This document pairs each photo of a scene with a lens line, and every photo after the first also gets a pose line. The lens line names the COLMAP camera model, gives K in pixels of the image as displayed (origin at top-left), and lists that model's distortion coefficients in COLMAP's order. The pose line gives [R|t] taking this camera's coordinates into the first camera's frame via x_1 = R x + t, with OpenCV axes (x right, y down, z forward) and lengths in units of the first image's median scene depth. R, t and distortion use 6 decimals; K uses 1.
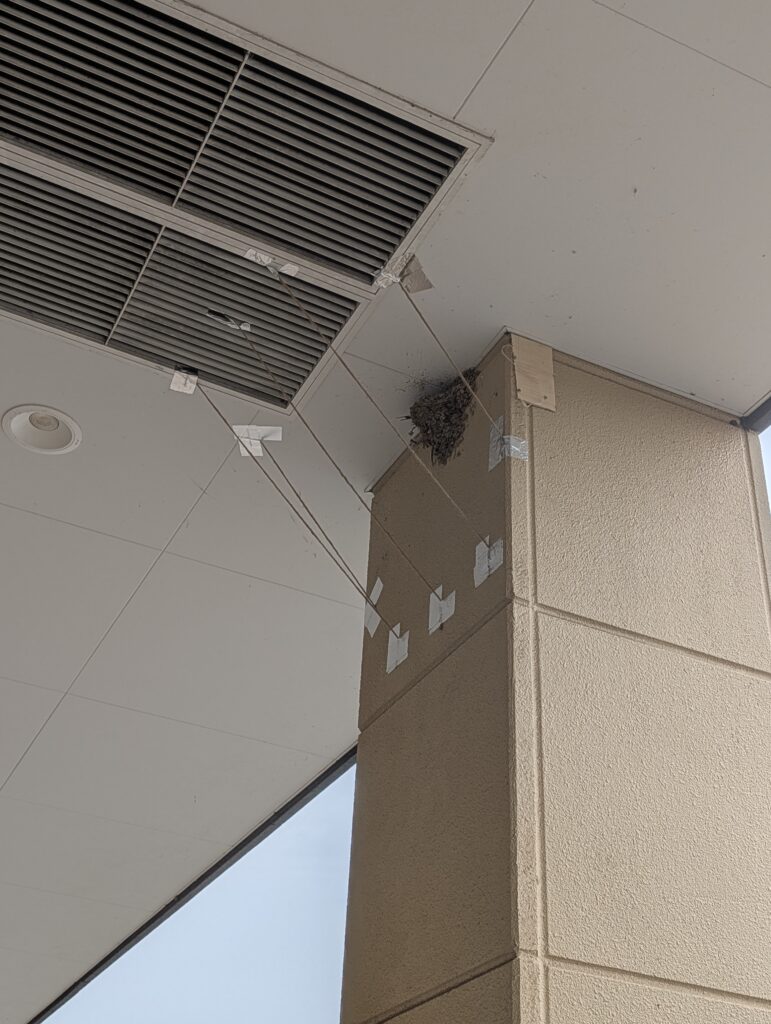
lens RADIAL K [[1342.0, 0, 385.5], [0, 1342.0, 512.0], [0, 0, 1]] dist [0.095301, -0.023427]
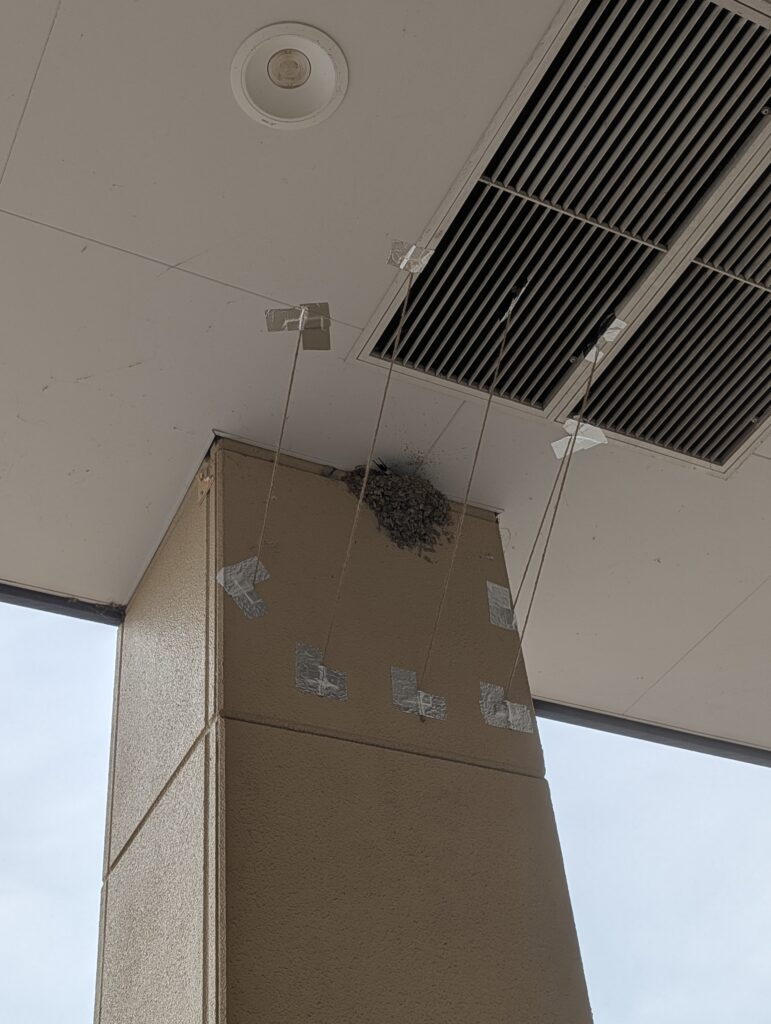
lens RADIAL K [[1342.0, 0, 385.5], [0, 1342.0, 512.0], [0, 0, 1]] dist [0.095301, -0.023427]
pose [[-0.004218, 0.631764, 0.775150, -0.707375], [-0.500246, 0.669860, -0.548672, 0.473533], [-0.865873, -0.390080, 0.313212, 0.739225]]
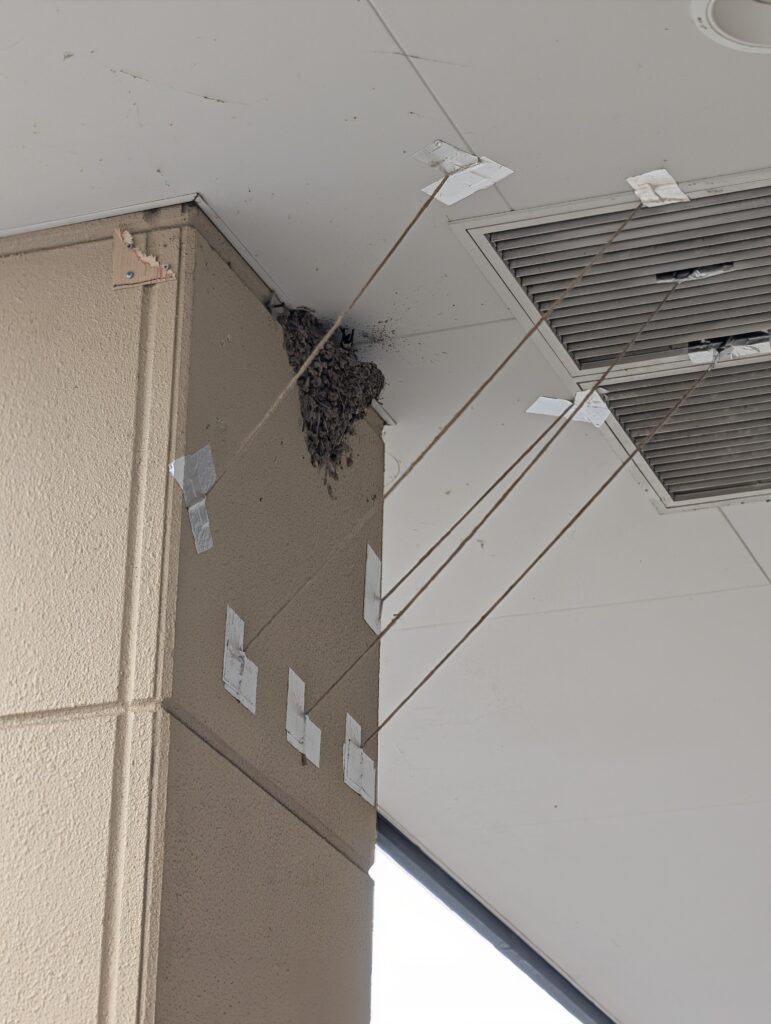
lens RADIAL K [[3107.9, 0, 387.0], [0, 3107.9, 493.3], [0, 0, 1]] dist [0.194761, -0.931247]
pose [[-0.671739, 0.255624, 0.695286, -0.960857], [-0.466716, 0.582835, -0.665191, 0.900194], [-0.575276, -0.771337, -0.272209, 1.373841]]
